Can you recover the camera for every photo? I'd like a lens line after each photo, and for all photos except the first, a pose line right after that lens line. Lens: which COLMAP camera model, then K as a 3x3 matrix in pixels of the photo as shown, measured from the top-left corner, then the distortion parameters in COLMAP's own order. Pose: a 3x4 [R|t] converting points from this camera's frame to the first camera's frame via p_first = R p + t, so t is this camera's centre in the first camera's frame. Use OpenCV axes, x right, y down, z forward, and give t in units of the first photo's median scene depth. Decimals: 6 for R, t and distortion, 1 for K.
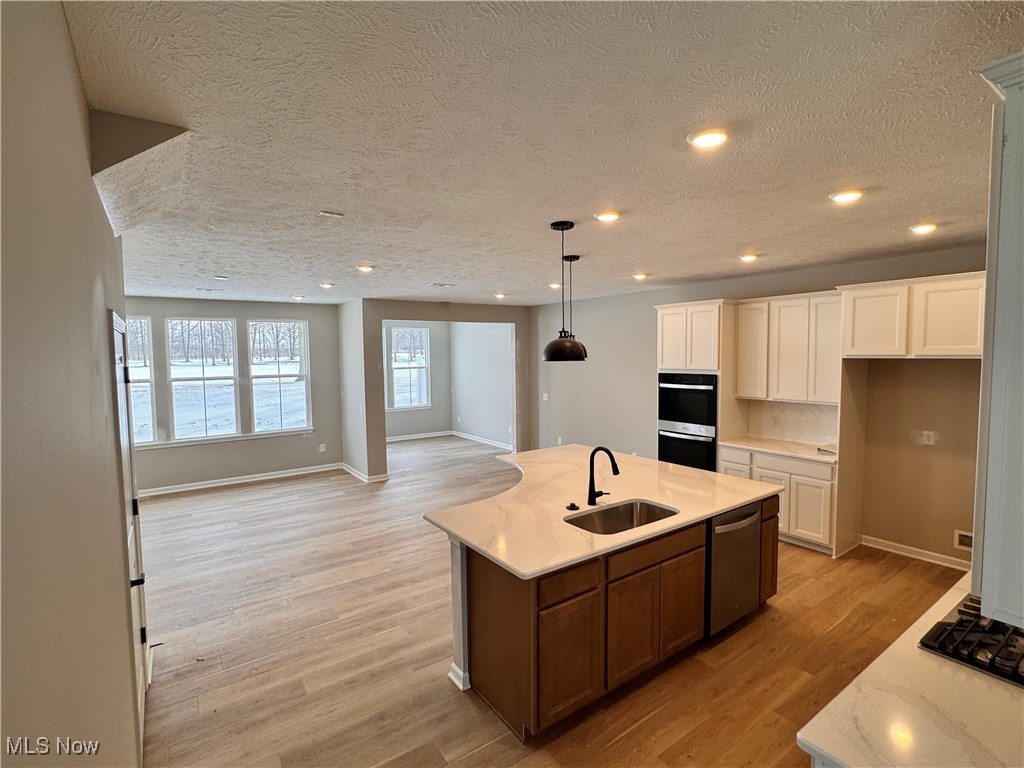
lens RADIAL K [[500.4, 0, 512.0], [0, 500.4, 384.0], [0, 0, 1]] dist [-0.001253, -0.000301]
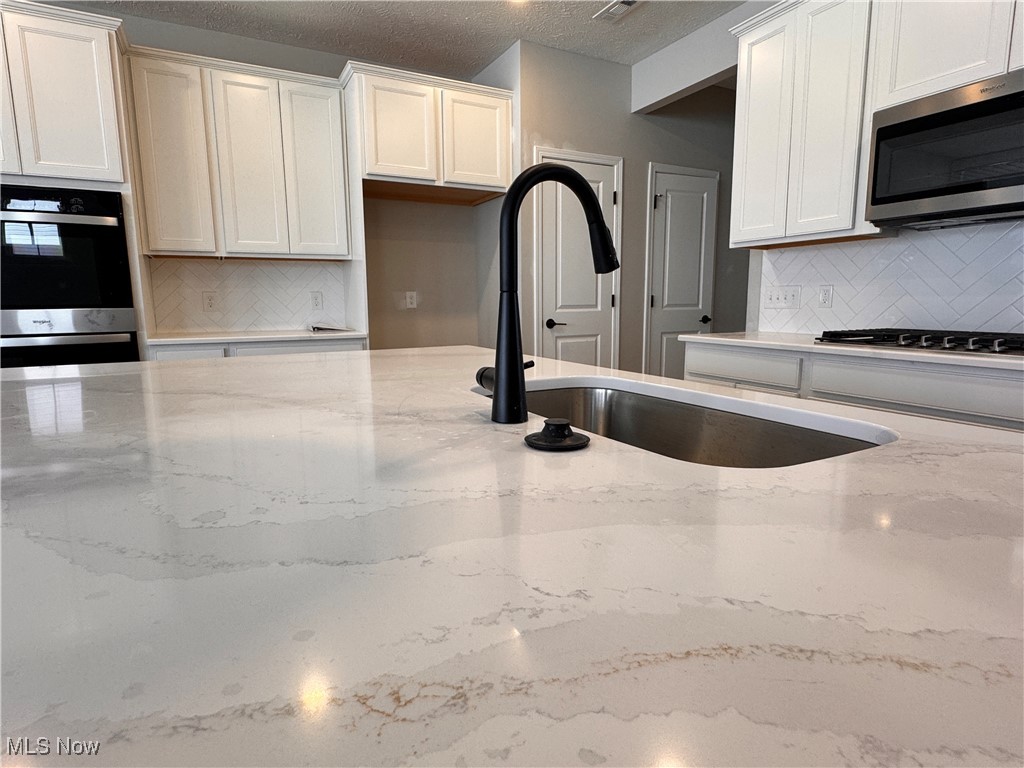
lens RADIAL K [[535.3, 0, 507.8], [0, 535.3, 376.3], [0, 0, 1]] dist [-0.005456, -0.000912]
pose [[0.150315, -0.132390, 0.979734, -0.051894], [0.071783, 0.989839, 0.122743, 0.151213], [-0.986029, 0.051878, 0.158291, 0.777570]]
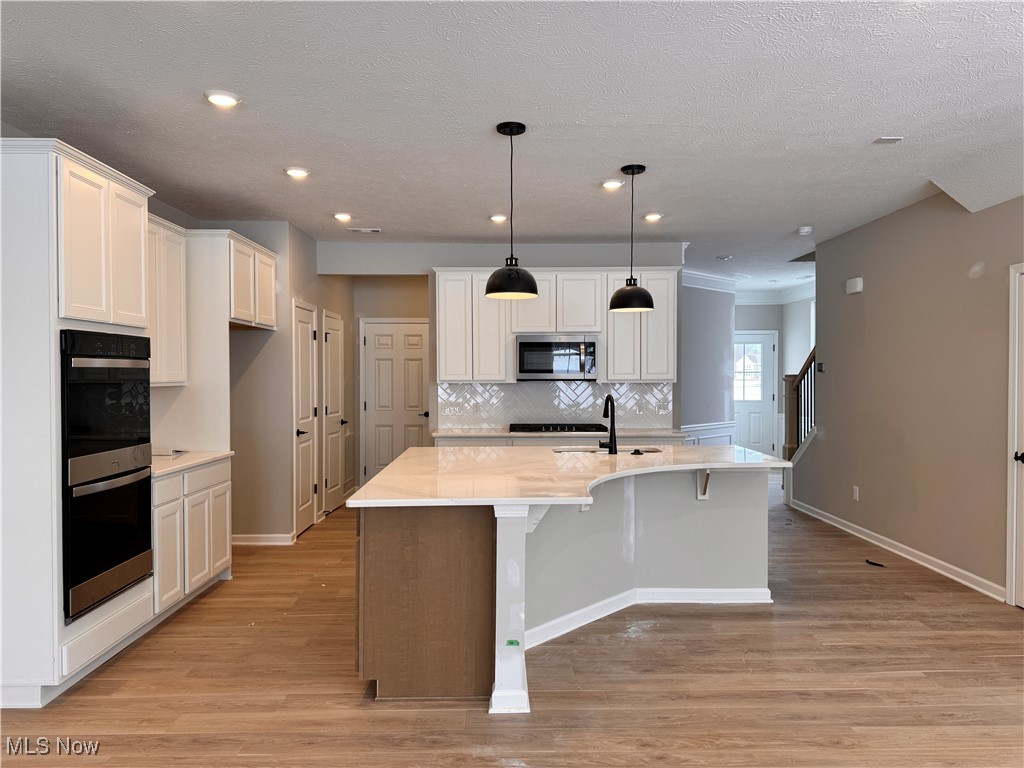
lens RADIAL K [[714.1, 0, 518.0], [0, 714.1, 382.3], [0, 0, 1]] dist [0.007503, 0.001328]
pose [[-0.822744, 0.004492, 0.568394, -0.396732], [0.047669, 0.996991, 0.061121, -0.000175], [-0.566410, 0.077382, -0.820483, 1.832824]]
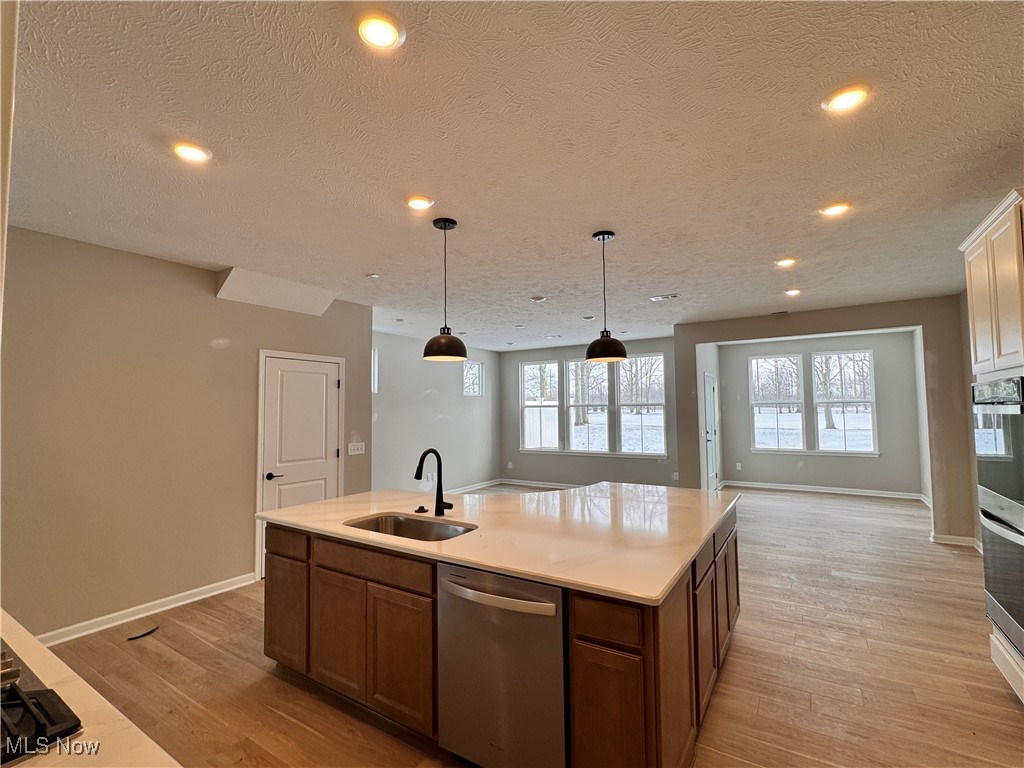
lens RADIAL K [[480.8, 0, 512.0], [0, 480.8, 384.0], [0, 0, 1]] dist [-0.003473, -0.000660]
pose [[0.356009, -0.044059, -0.933443, 0.823090], [-0.051726, 0.996427, -0.066759, 0.048132], [0.933050, 0.072050, 0.352458, 0.651042]]
